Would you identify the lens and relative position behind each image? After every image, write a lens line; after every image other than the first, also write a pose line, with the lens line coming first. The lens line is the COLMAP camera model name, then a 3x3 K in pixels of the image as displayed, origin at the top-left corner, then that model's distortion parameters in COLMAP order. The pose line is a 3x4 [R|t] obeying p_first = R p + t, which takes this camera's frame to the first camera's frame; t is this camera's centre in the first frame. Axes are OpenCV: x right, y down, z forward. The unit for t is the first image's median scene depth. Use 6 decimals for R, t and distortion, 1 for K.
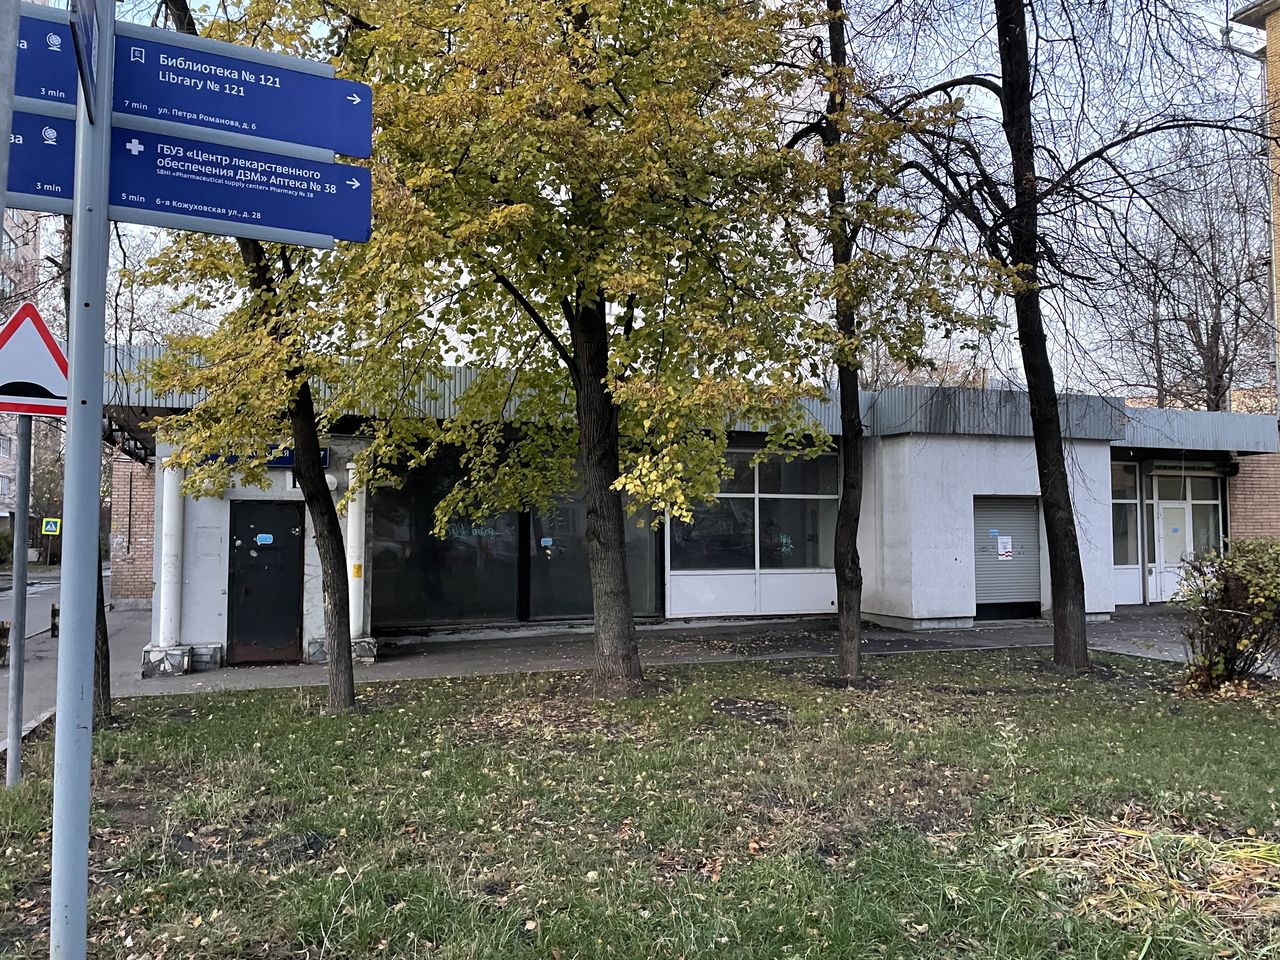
lens RADIAL K [[967.8, 0, 640.1], [0, 967.8, 481.2], [0, 0, 1]] dist [0.069931, -0.082293]
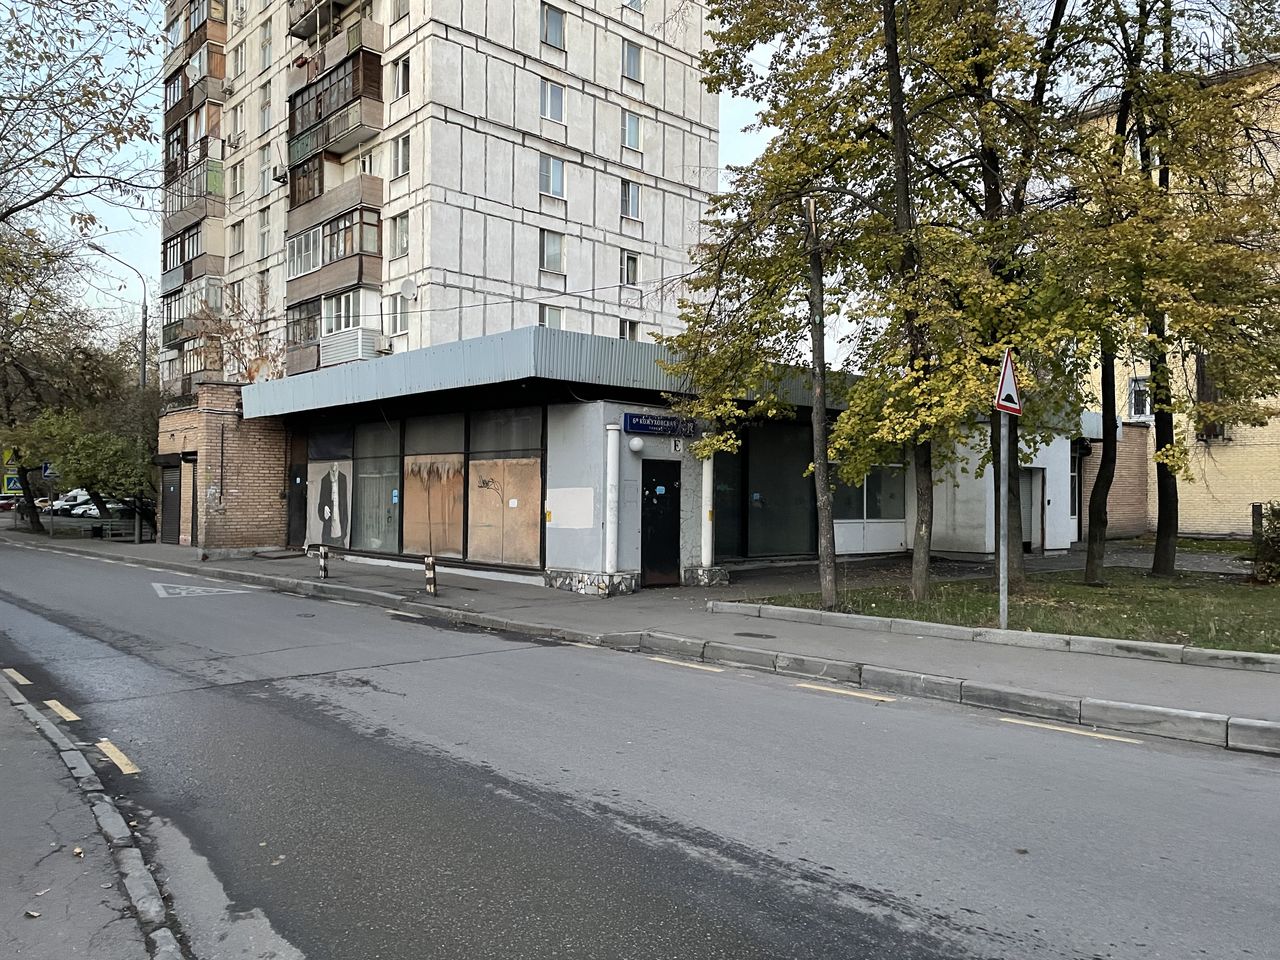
lens RADIAL K [[967.8, 0, 644.9], [0, 967.8, 479.9], [0, 0, 1]] dist [0.069931, -0.082293]
pose [[0.928191, 0.018870, 0.371626, -0.715244], [-0.031951, 0.999067, 0.029073, 0.007520], [-0.370731, -0.038859, 0.927927, -0.144950]]
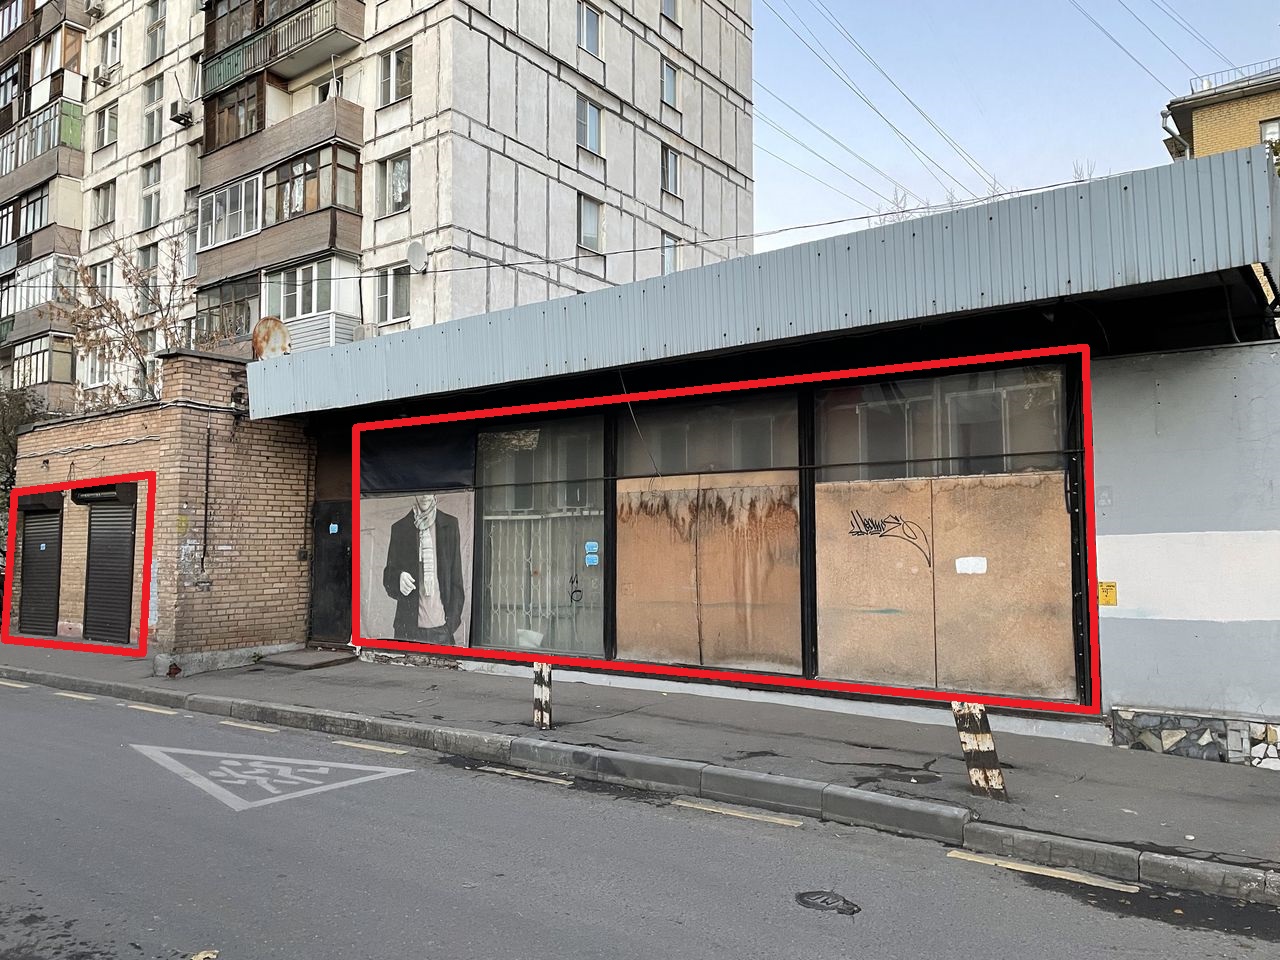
lens RADIAL K [[967.8, 0, 645.3], [0, 967.8, 480.5], [0, 0, 1]] dist [0.069931, -0.082293]
pose [[0.843942, 0.041519, 0.534825, -0.889421], [-0.029545, 0.999085, -0.030937, 0.045476], [-0.535620, 0.010308, 0.844396, 0.566698]]
